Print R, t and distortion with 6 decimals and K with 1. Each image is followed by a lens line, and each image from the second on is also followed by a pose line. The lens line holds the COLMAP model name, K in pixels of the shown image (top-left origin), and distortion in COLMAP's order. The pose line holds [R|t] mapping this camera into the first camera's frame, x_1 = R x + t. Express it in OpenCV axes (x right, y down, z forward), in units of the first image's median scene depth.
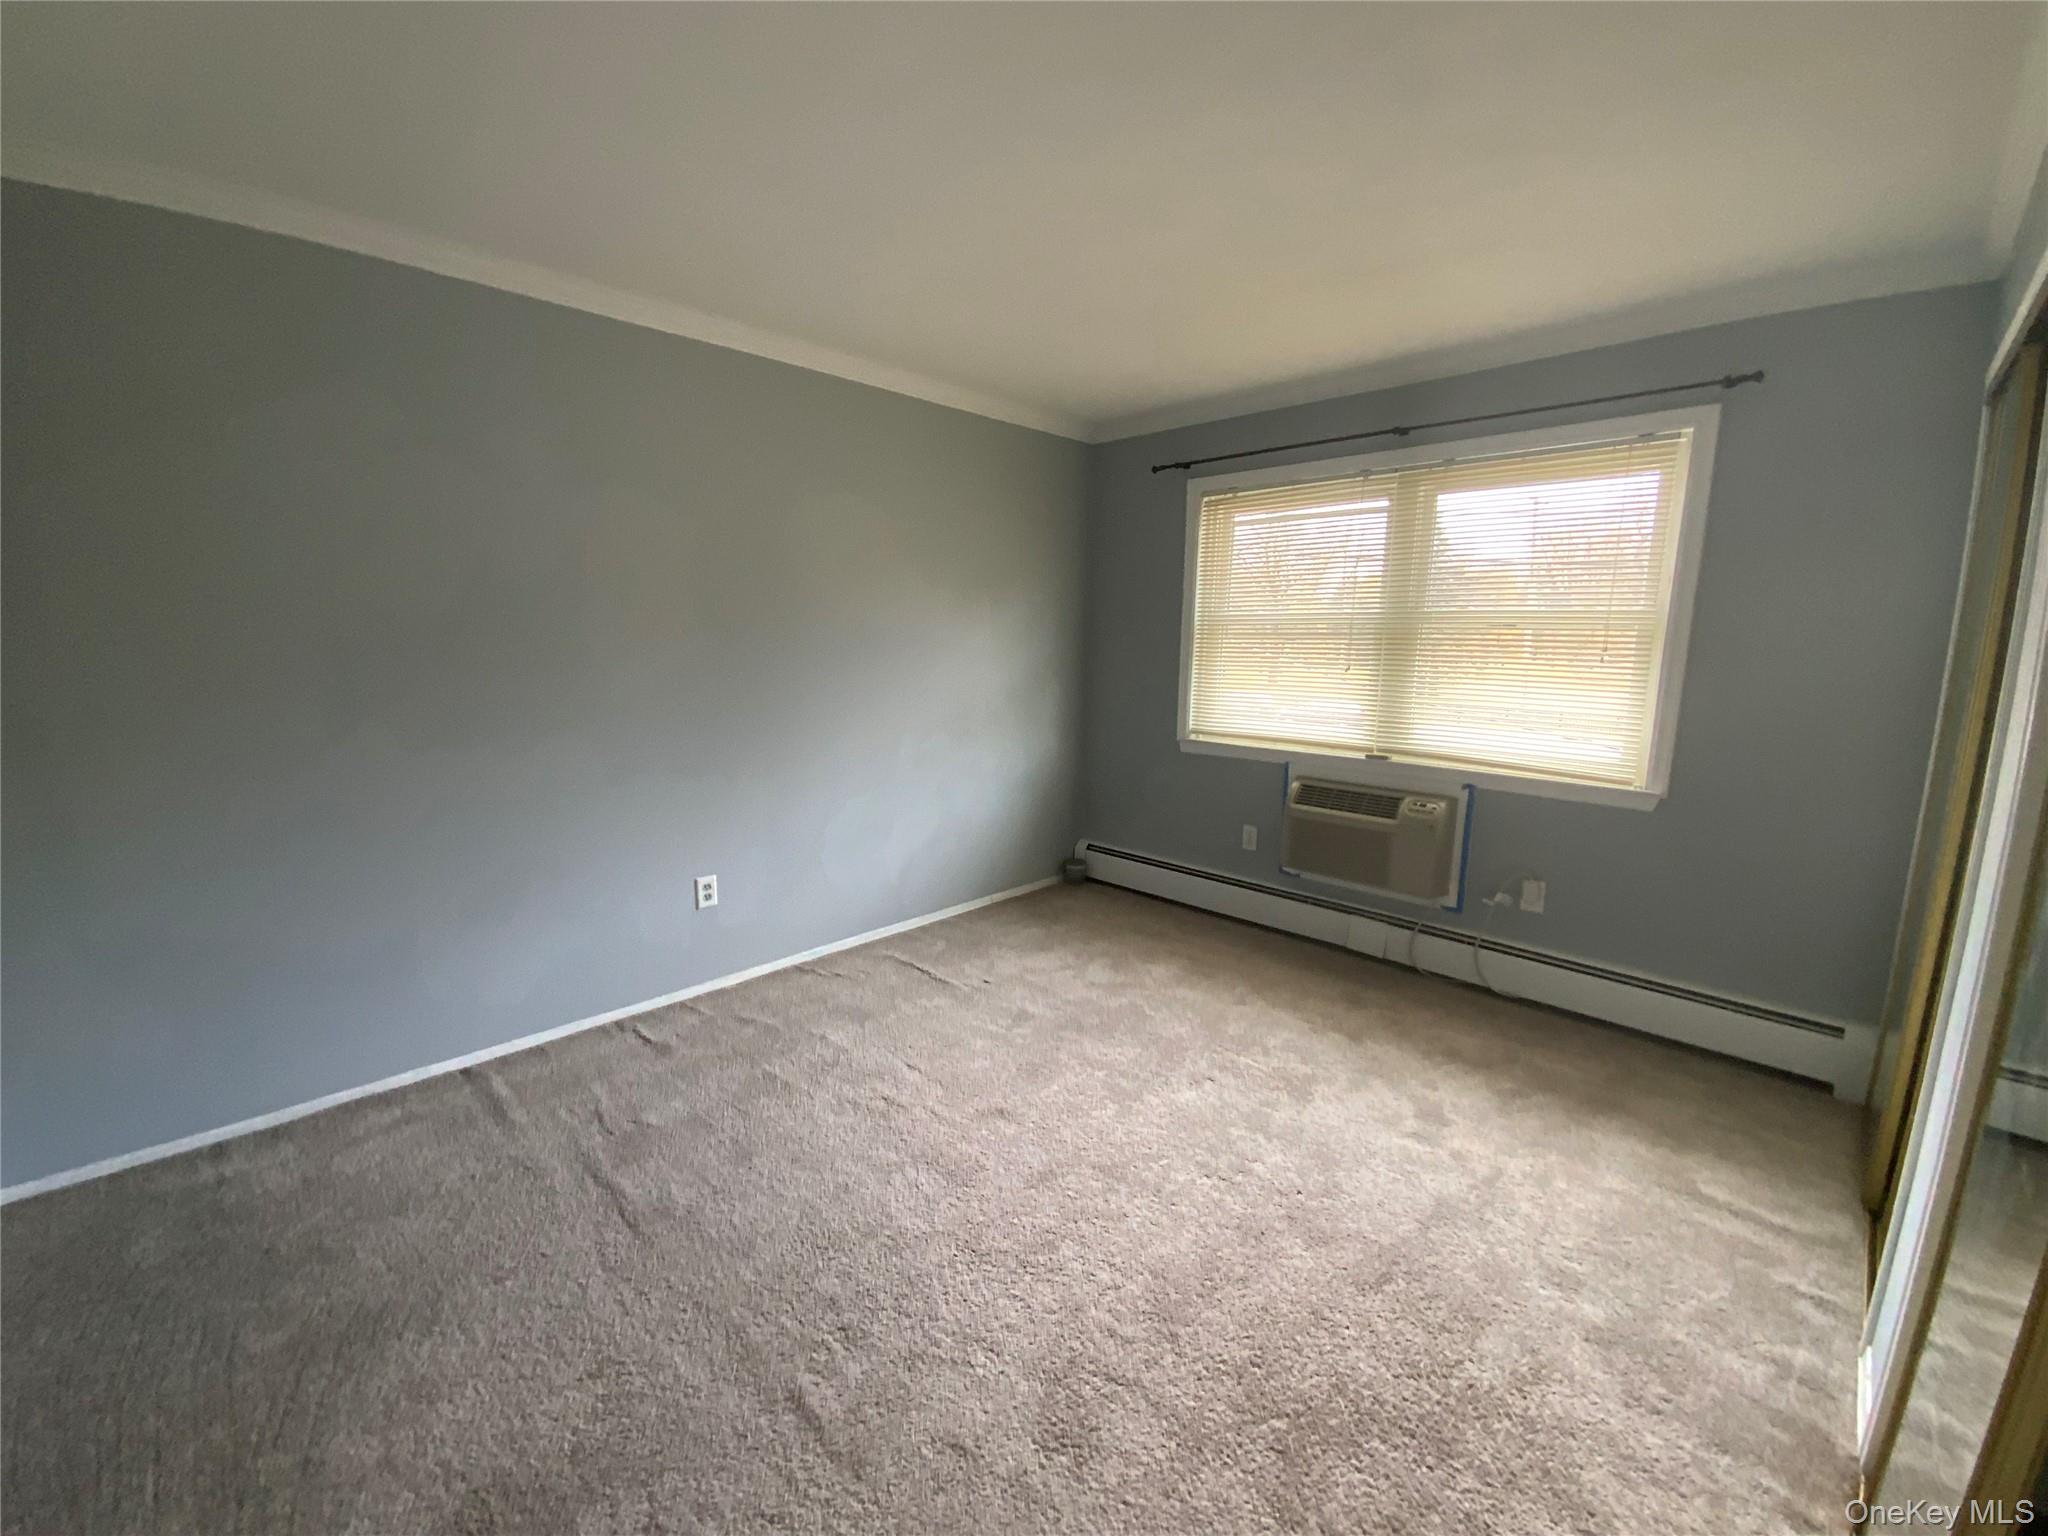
lens RADIAL K [[821.4, 0, 1031.7], [0, 821.4, 774.9], [0, 0, 1]] dist [-0.011603, -0.001050]
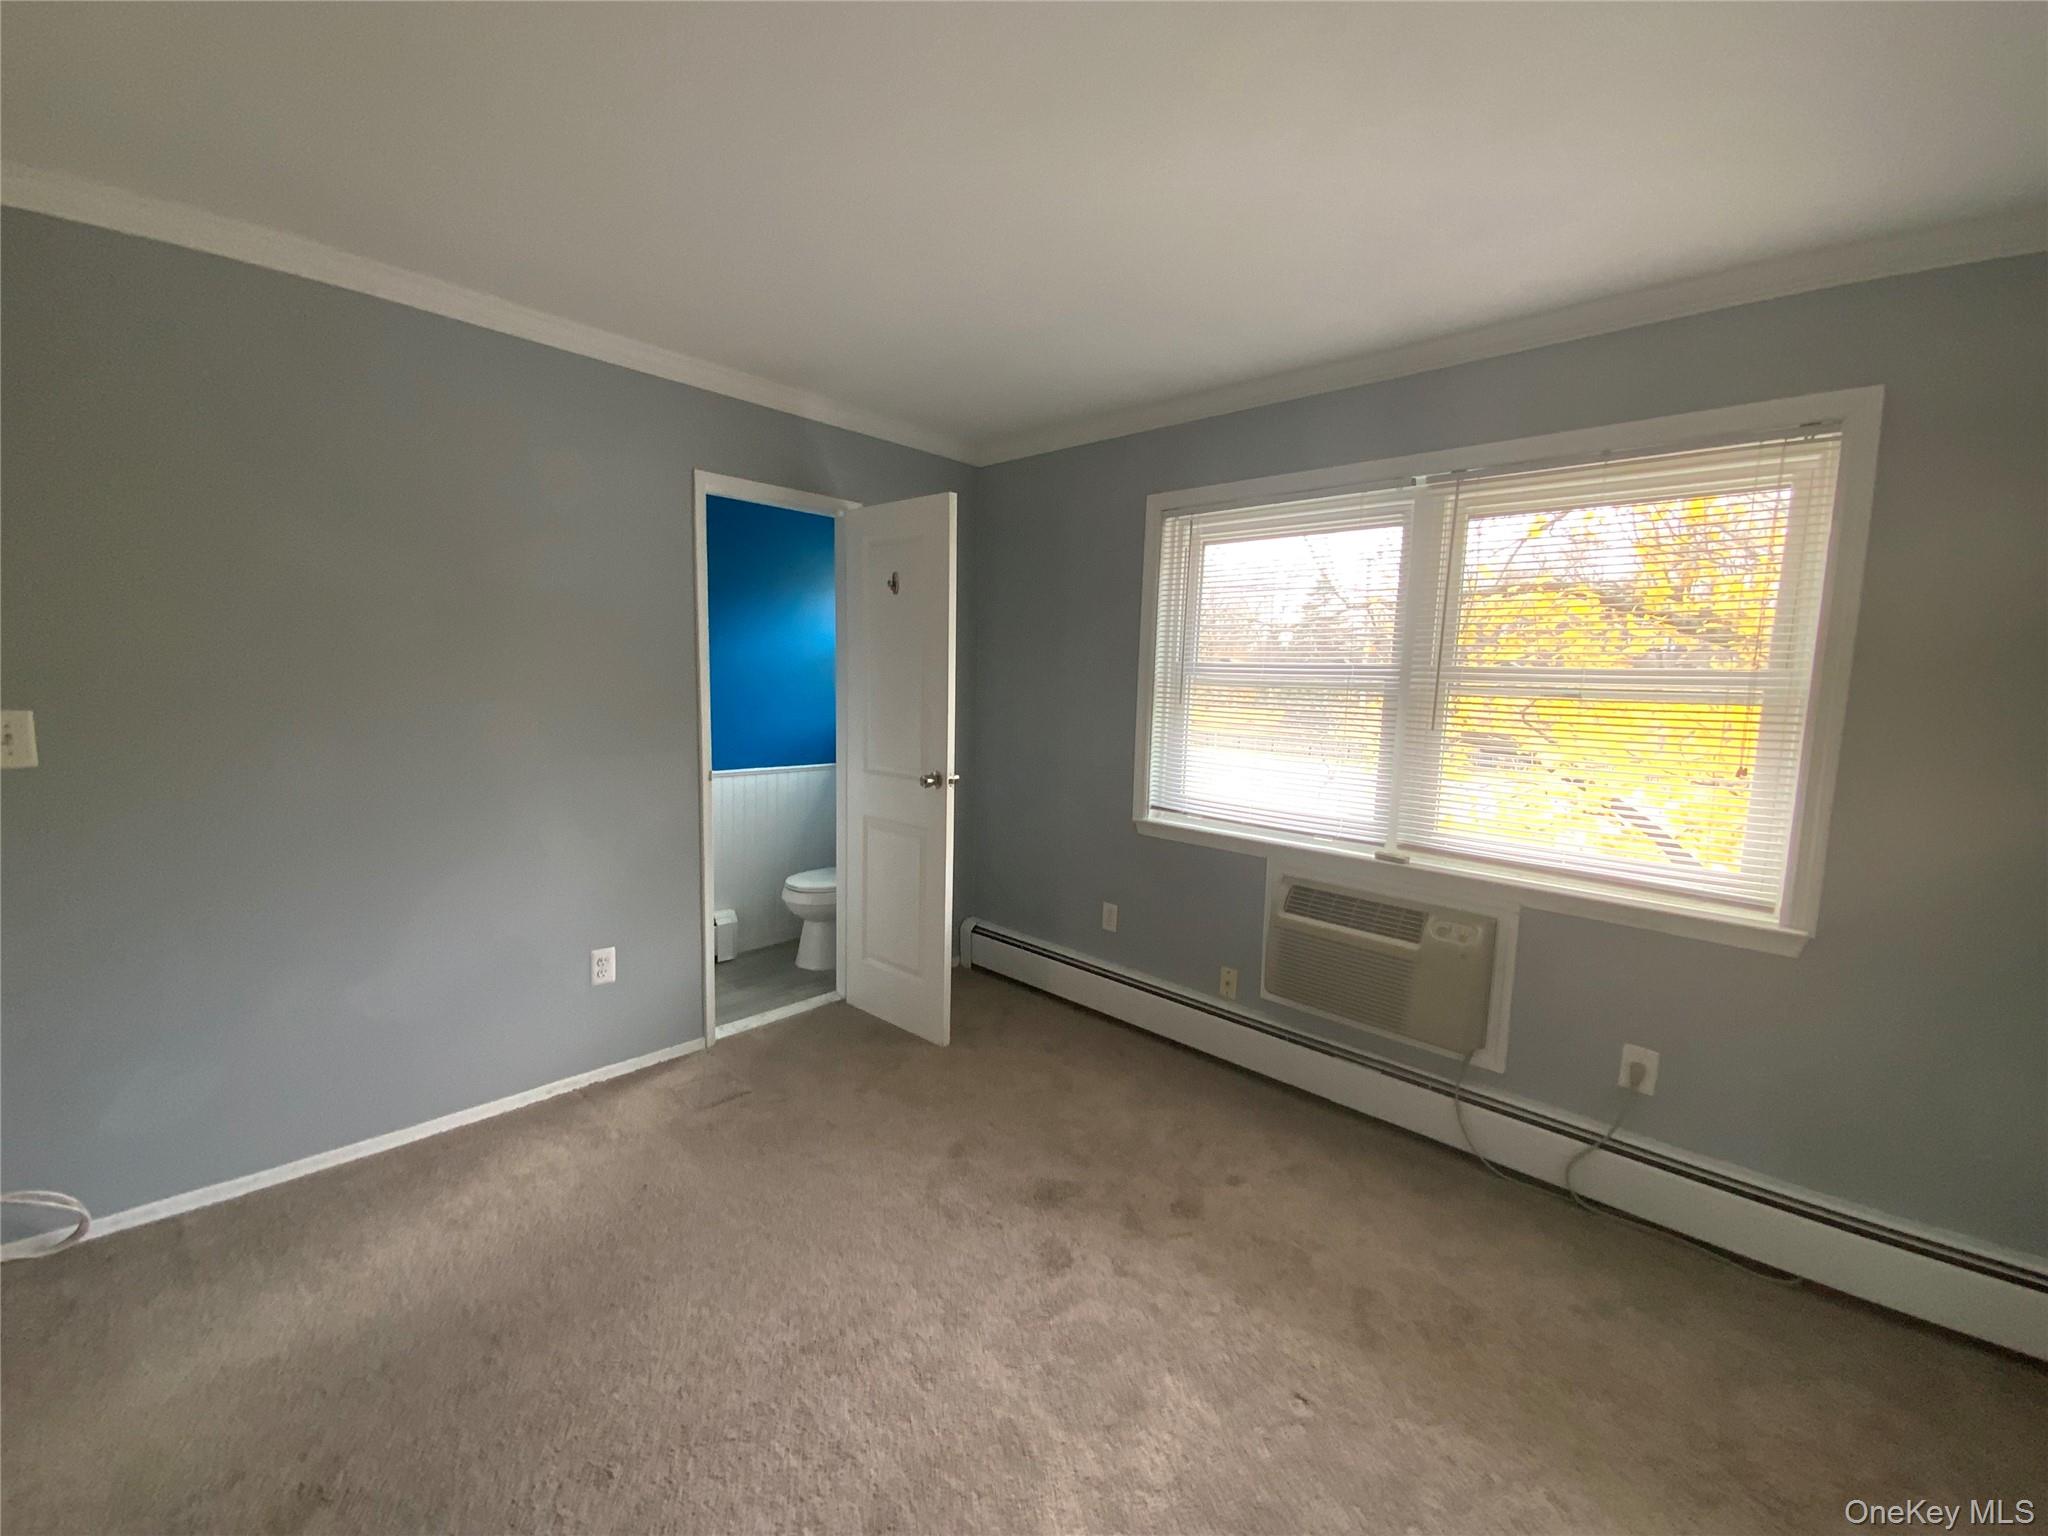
lens RADIAL K [[821.4, 0, 1020.4], [0, 821.4, 773.9], [0, 0, 1]] dist [-0.011603, -0.001050]
pose [[0.999607, 0.010218, 0.026103, 0.057240], [-0.008958, 0.998810, -0.047935, -0.059487], [-0.026562, 0.047683, 0.998509, 0.251329]]
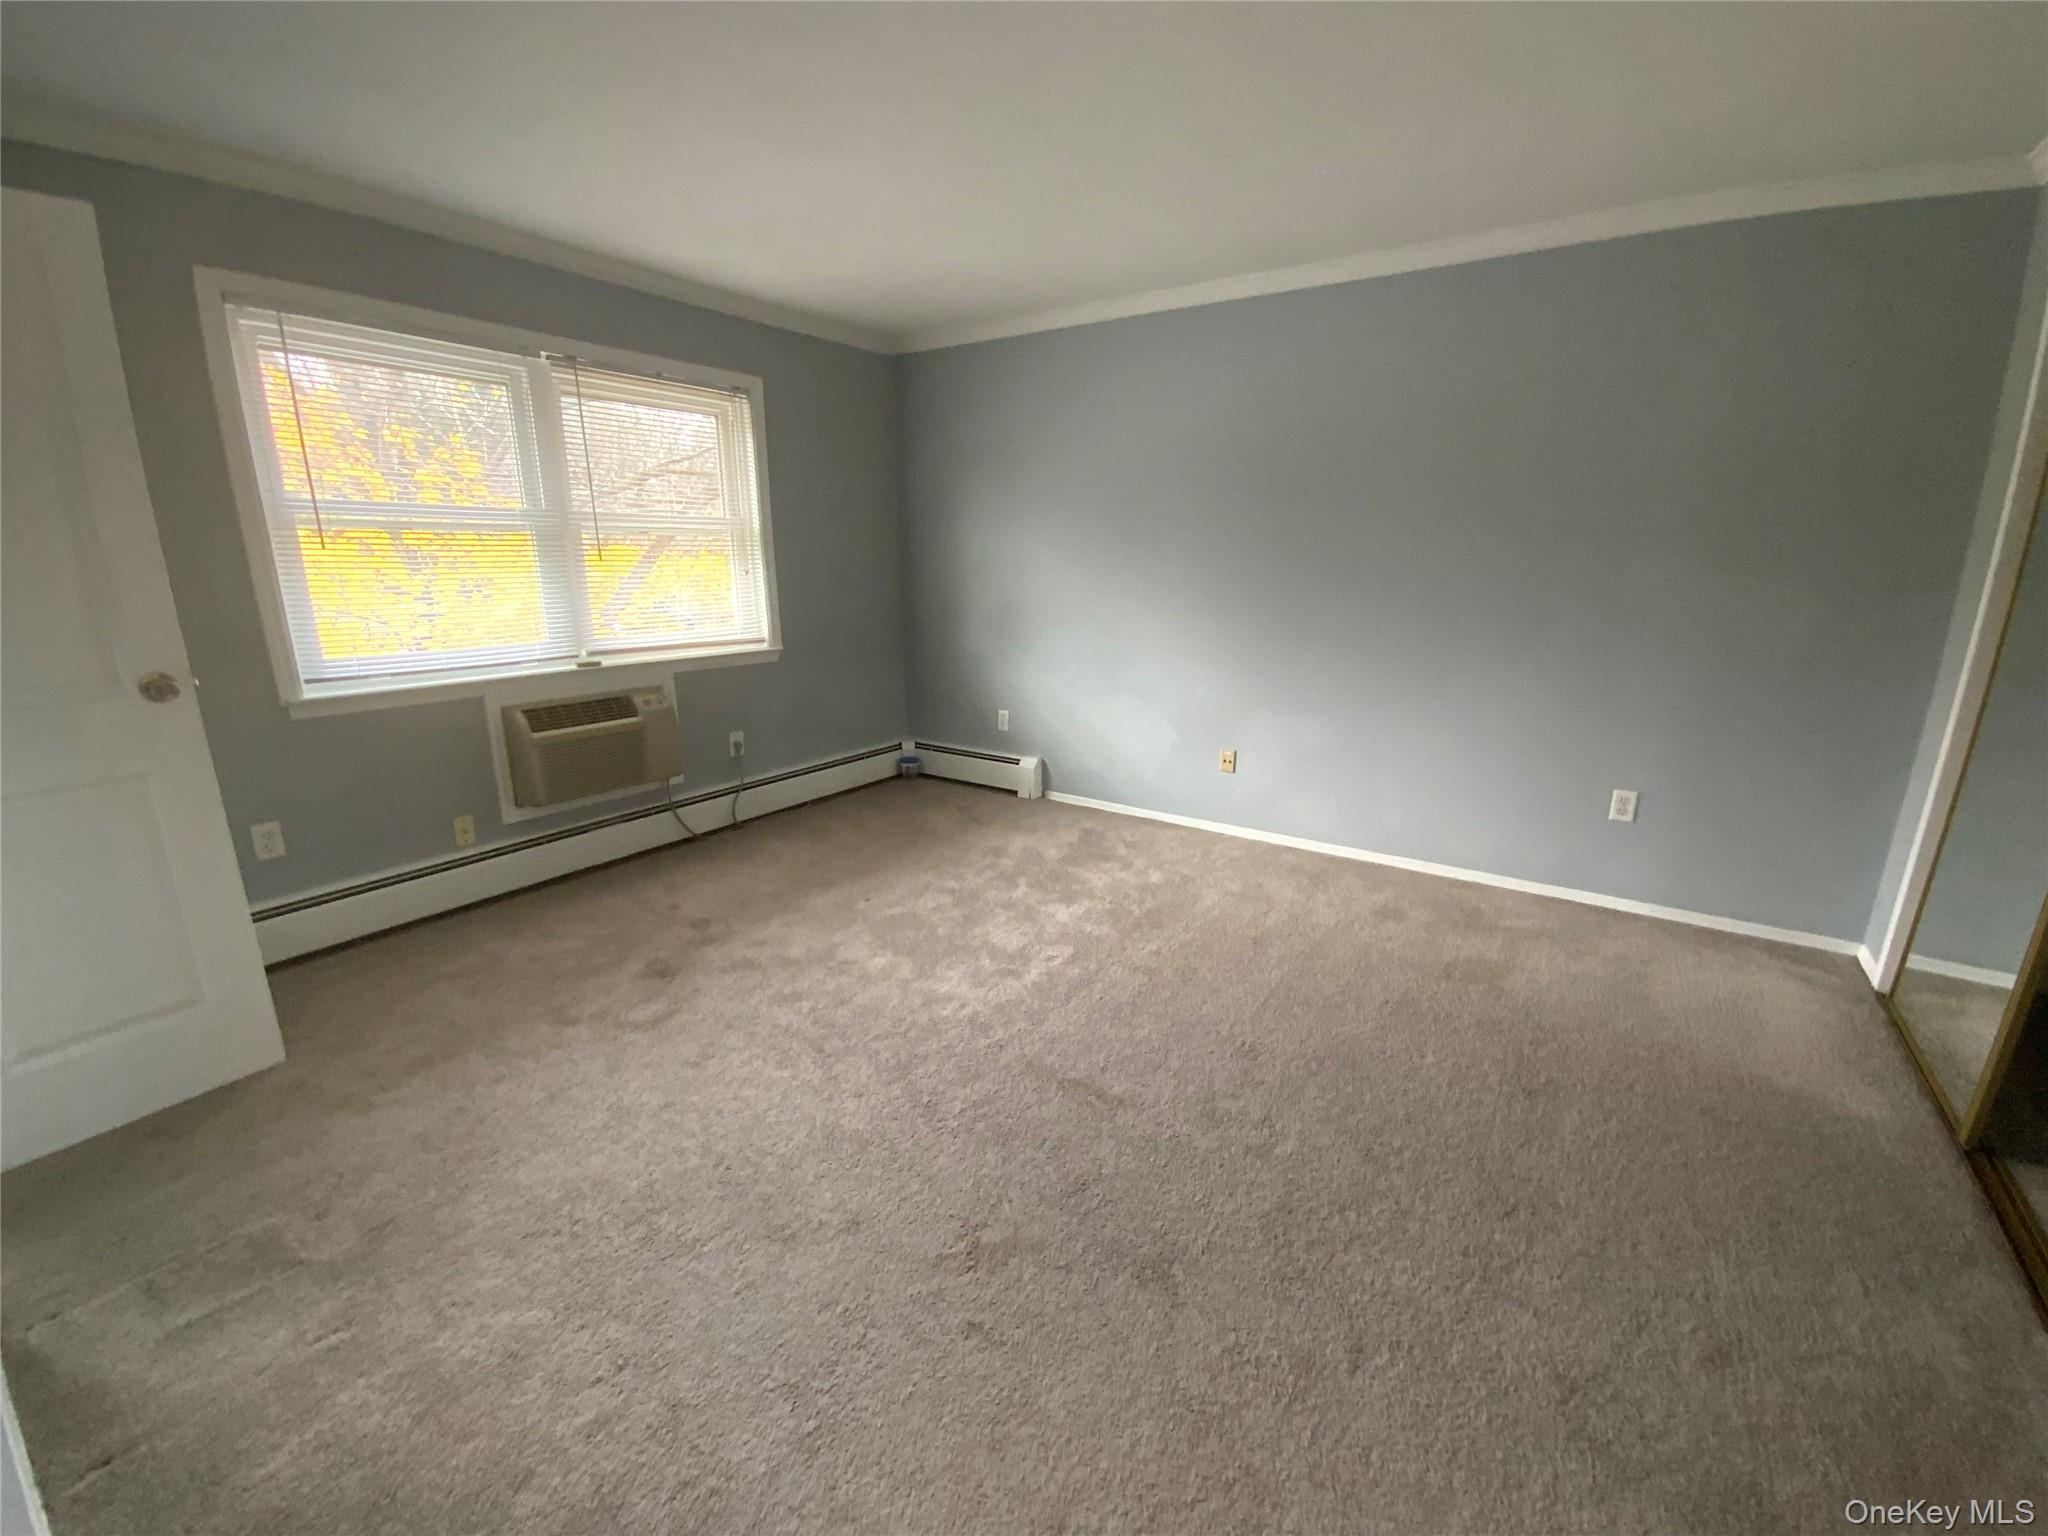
lens RADIAL K [[821.4, 0, 1033.8], [0, 821.4, 770.4], [0, 0, 1]] dist [-0.011603, -0.001050]
pose [[-0.181819, -0.270703, 0.945337, -0.637552], [0.151434, 0.942184, 0.298926, -0.114103], [-0.971602, 0.197507, -0.130313, 0.634854]]
